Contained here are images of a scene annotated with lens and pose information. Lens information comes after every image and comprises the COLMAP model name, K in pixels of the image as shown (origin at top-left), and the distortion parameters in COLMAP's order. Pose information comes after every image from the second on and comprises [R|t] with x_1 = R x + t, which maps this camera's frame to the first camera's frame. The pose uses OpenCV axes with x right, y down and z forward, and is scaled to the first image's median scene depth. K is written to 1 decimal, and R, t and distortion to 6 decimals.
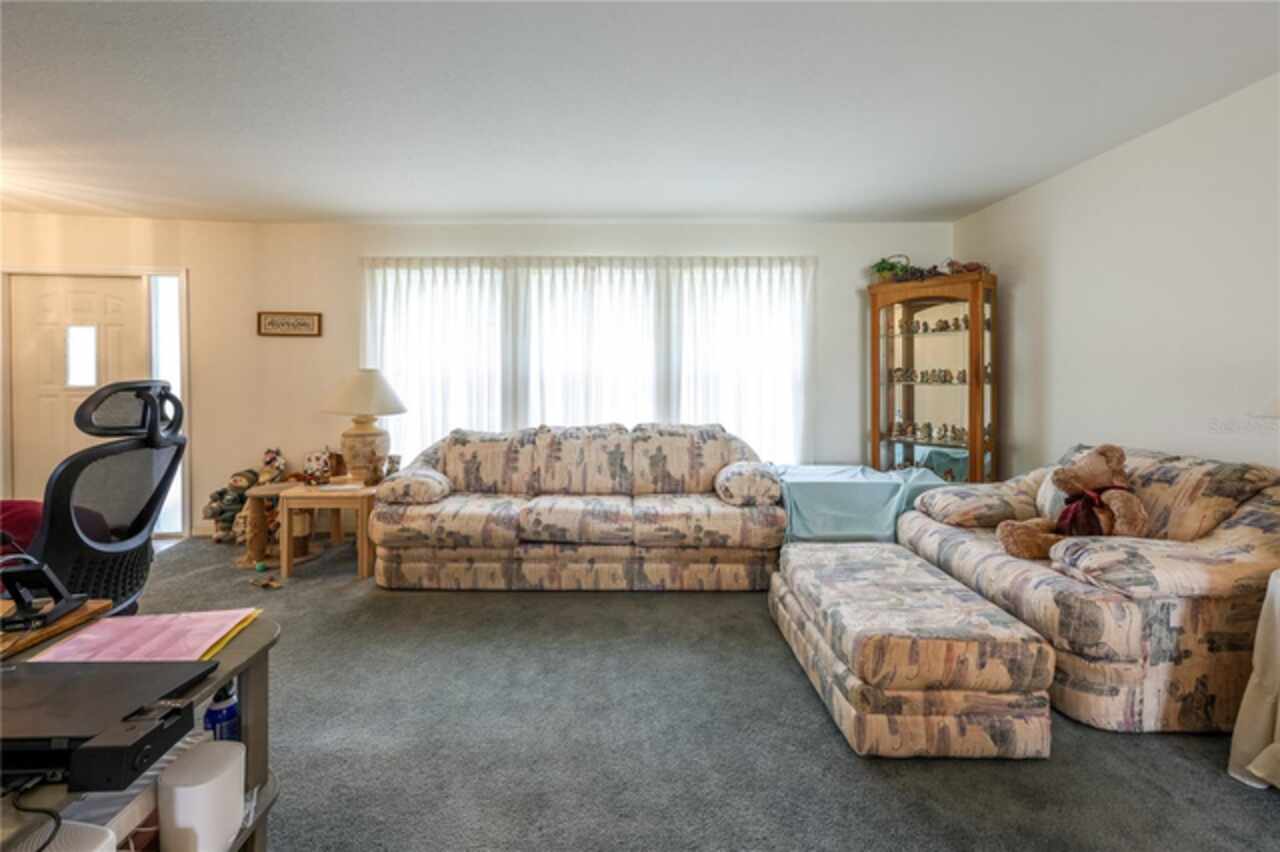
lens RADIAL K [[538.5, 0, 622.0], [0, 538.5, 383.6], [0, 0, 1]] dist [0.001943, 0.000133]
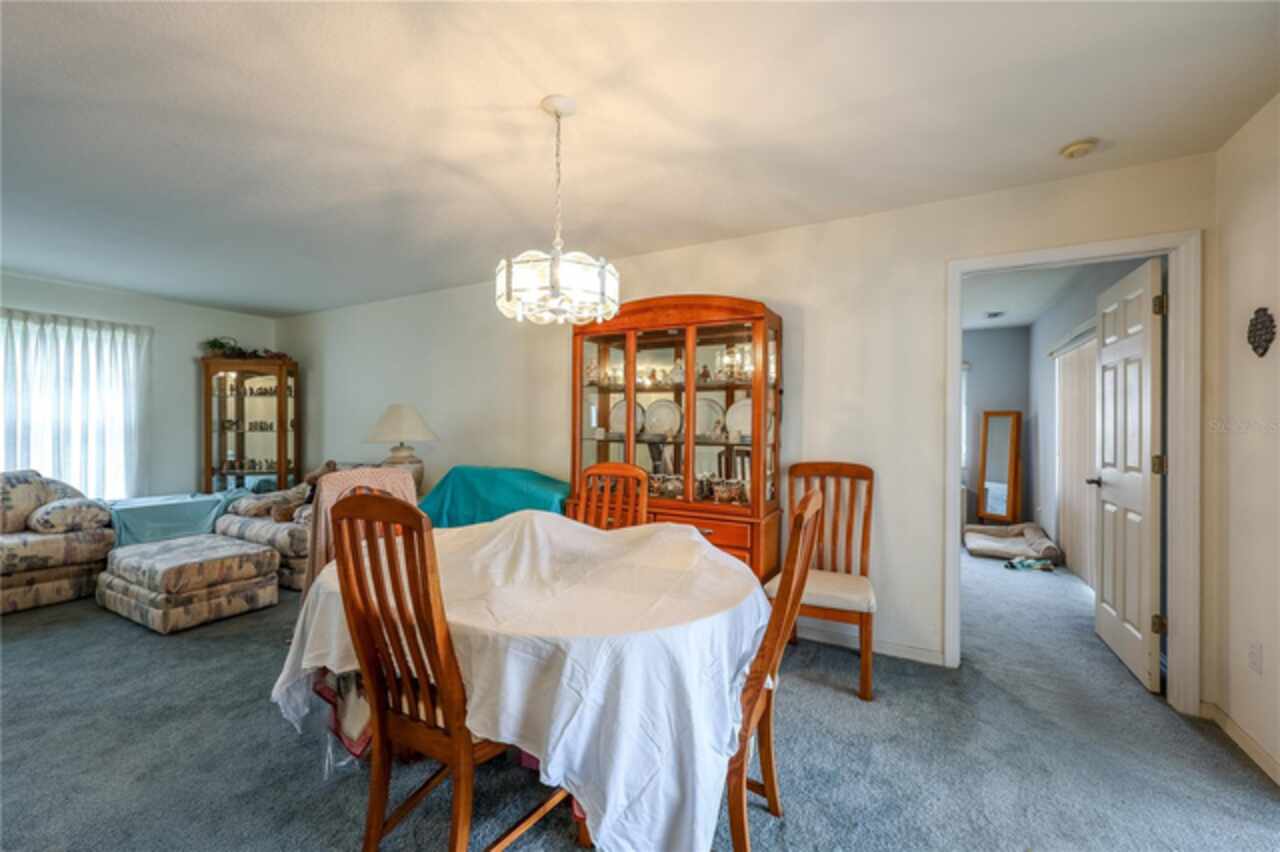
lens RADIAL K [[518.6, 0, 633.1], [0, 518.6, 422.8], [0, 0, 1]] dist [-0.000580, 0.000146]
pose [[0.481448, 0.008519, 0.876433, -0.163564], [0.009979, 0.999835, -0.015200, 0.009764], [-0.876418, 0.016064, 0.481283, -0.600132]]
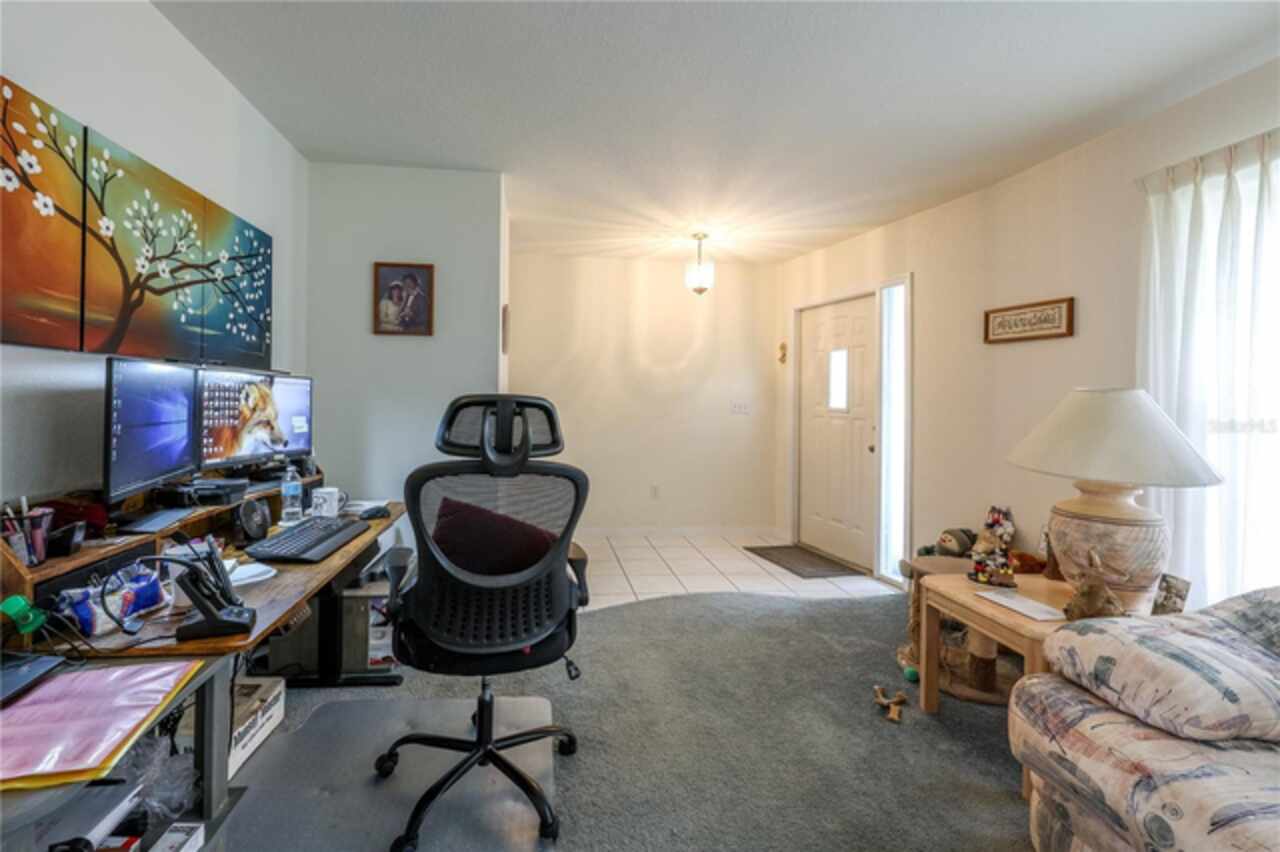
lens RADIAL K [[538.8, 0, 573.4], [0, 538.8, 388.4], [0, 0, 1]] dist [-0.001579, -0.000318]
pose [[0.074560, -0.010329, -0.997163, -0.005546], [-0.032397, 0.999393, -0.012774, -0.004554], [0.996690, 0.033257, 0.074180, 0.486825]]
